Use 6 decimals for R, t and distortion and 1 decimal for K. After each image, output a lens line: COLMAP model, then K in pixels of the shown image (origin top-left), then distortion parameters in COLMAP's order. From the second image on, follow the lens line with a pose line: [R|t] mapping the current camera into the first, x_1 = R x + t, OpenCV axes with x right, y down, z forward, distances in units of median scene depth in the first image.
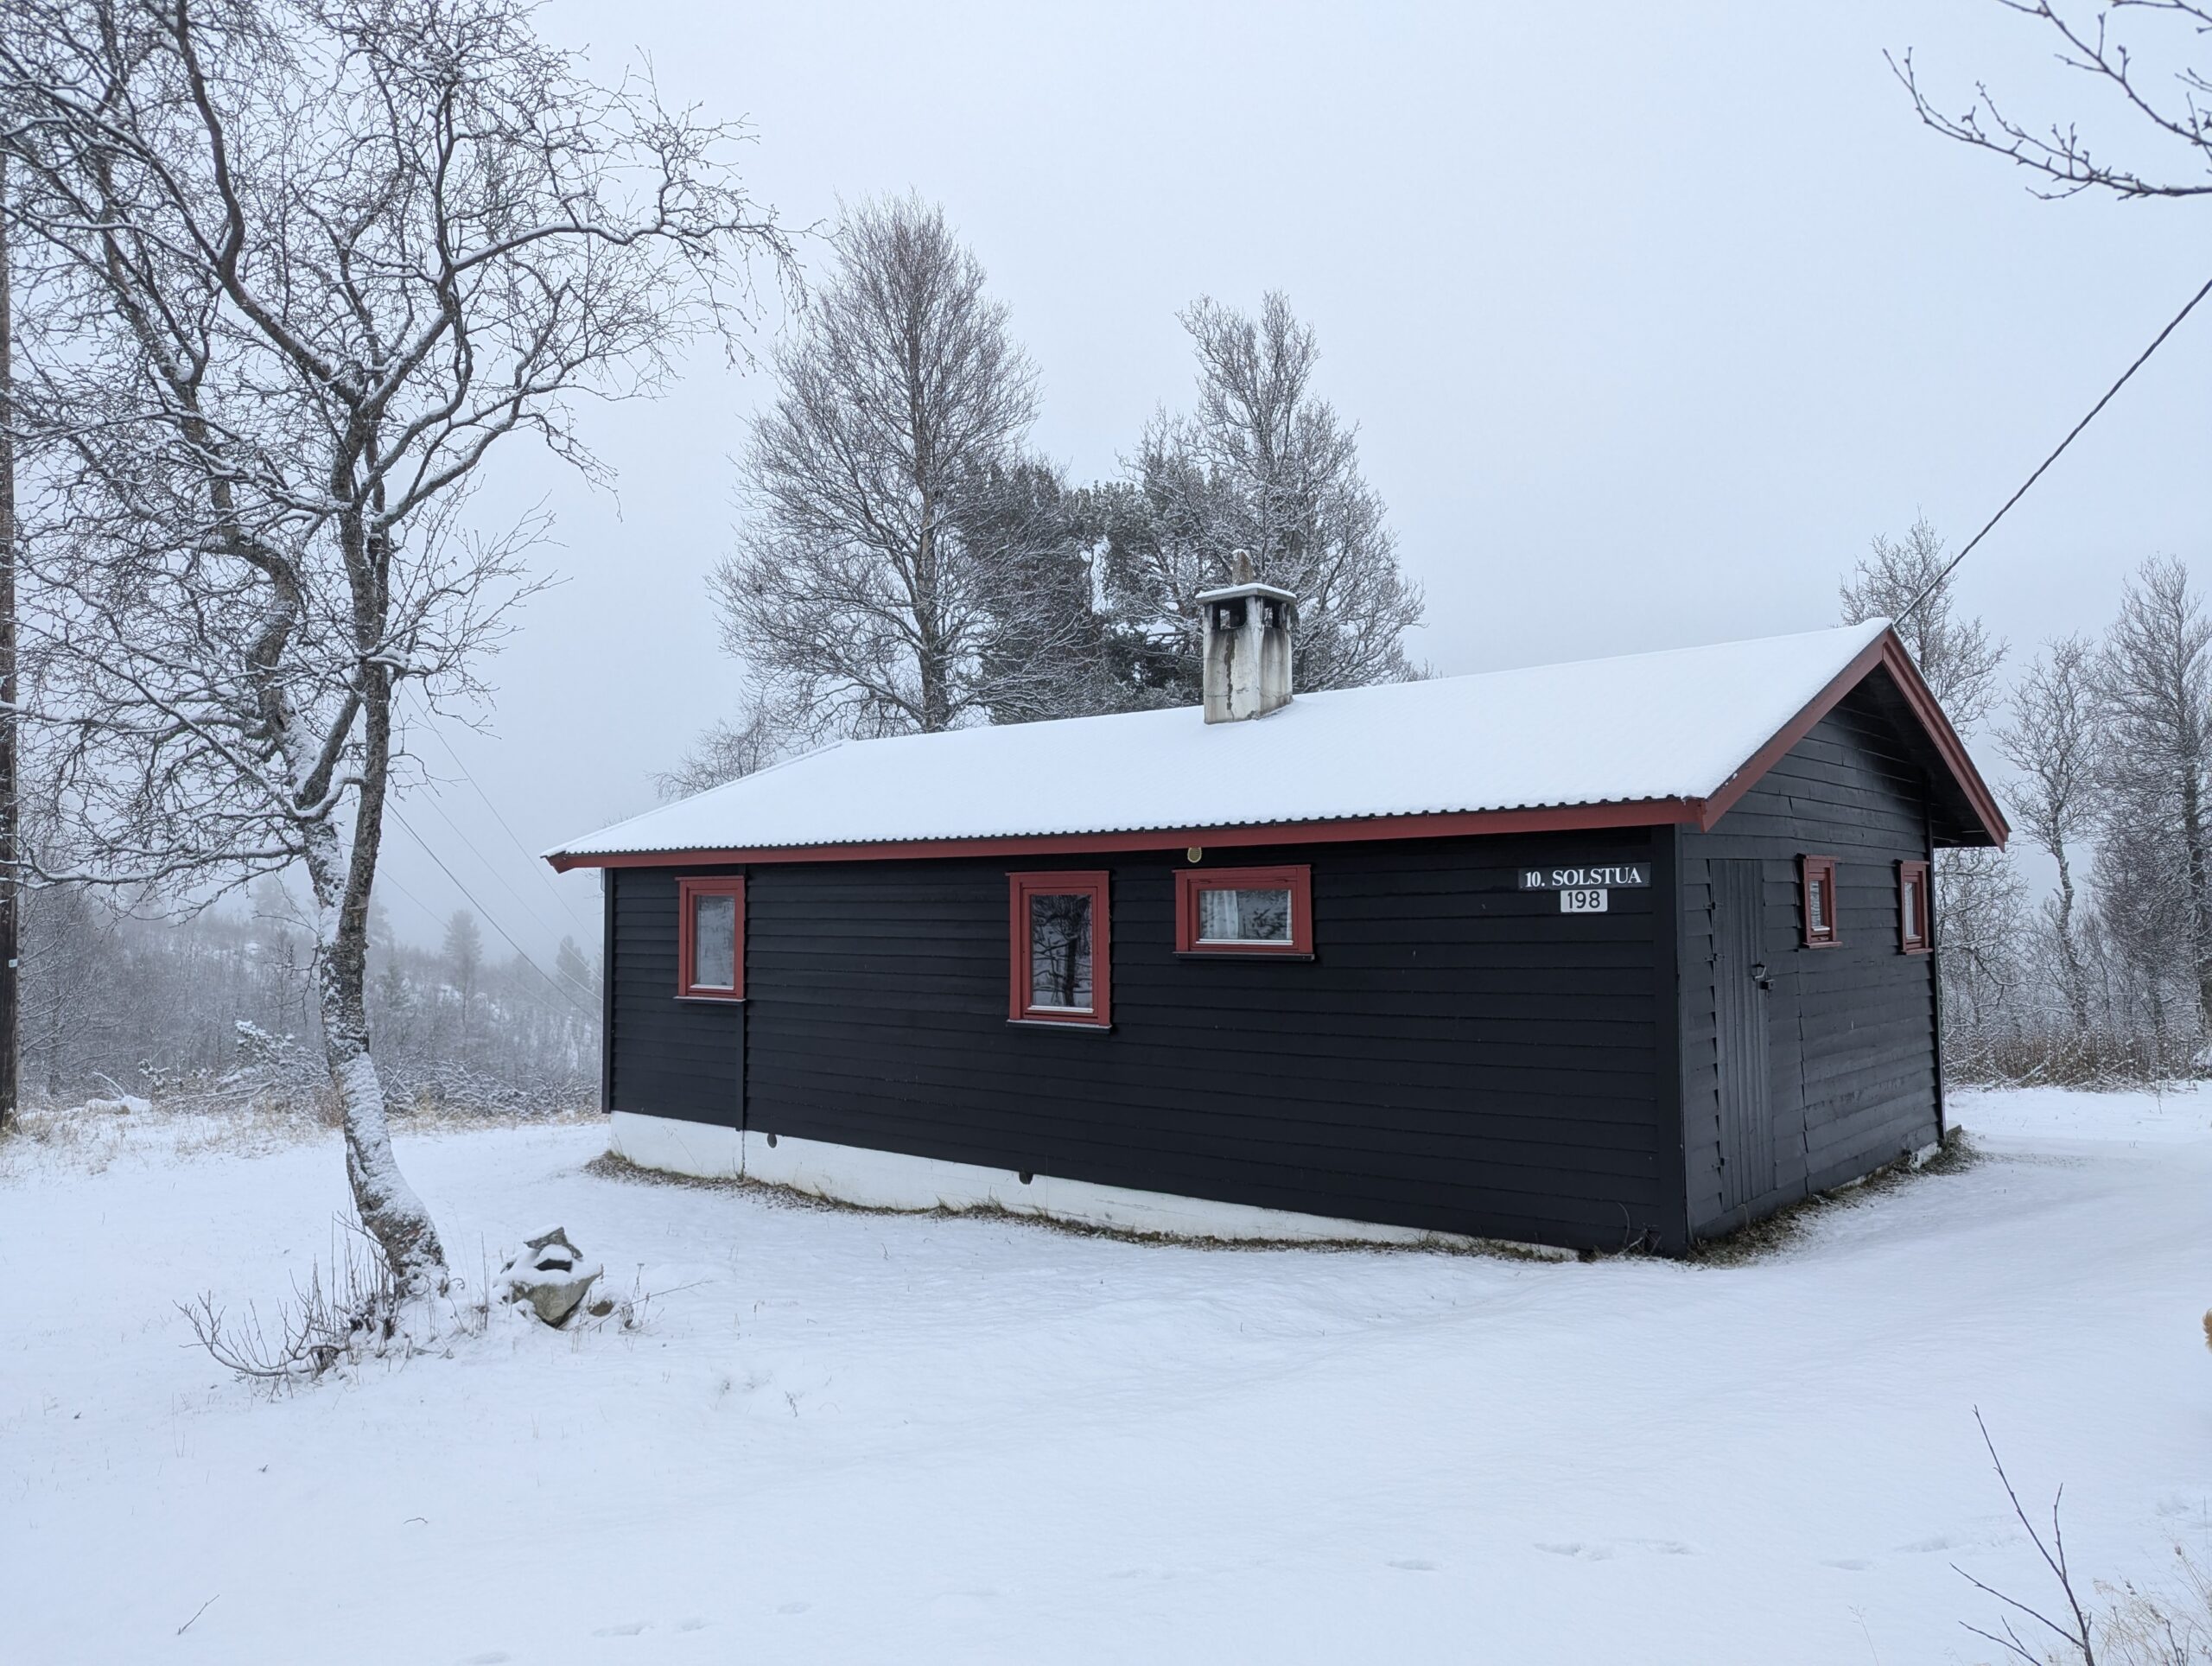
lens RADIAL K [[1567.0, 0, 1111.4], [0, 1567.0, 800.1], [0, 0, 1]] dist [0.112139, -0.000383]
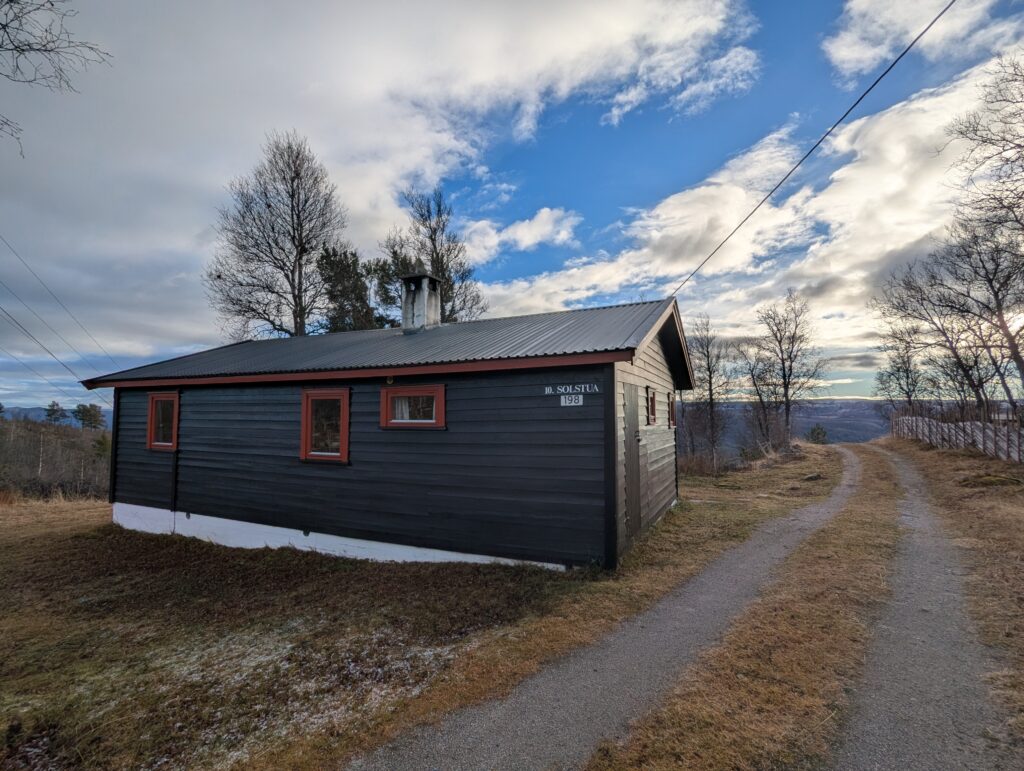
lens RADIAL K [[483.7, 0, 513.1], [0, 483.7, 383.4], [0, 0, 1]] dist [-0.000210, -0.000468]
pose [[0.966473, 0.023694, 0.255672, 0.024144], [-0.022858, 0.999719, -0.006242, 0.020473], [-0.255748, 0.000189, 0.966744, 0.170618]]
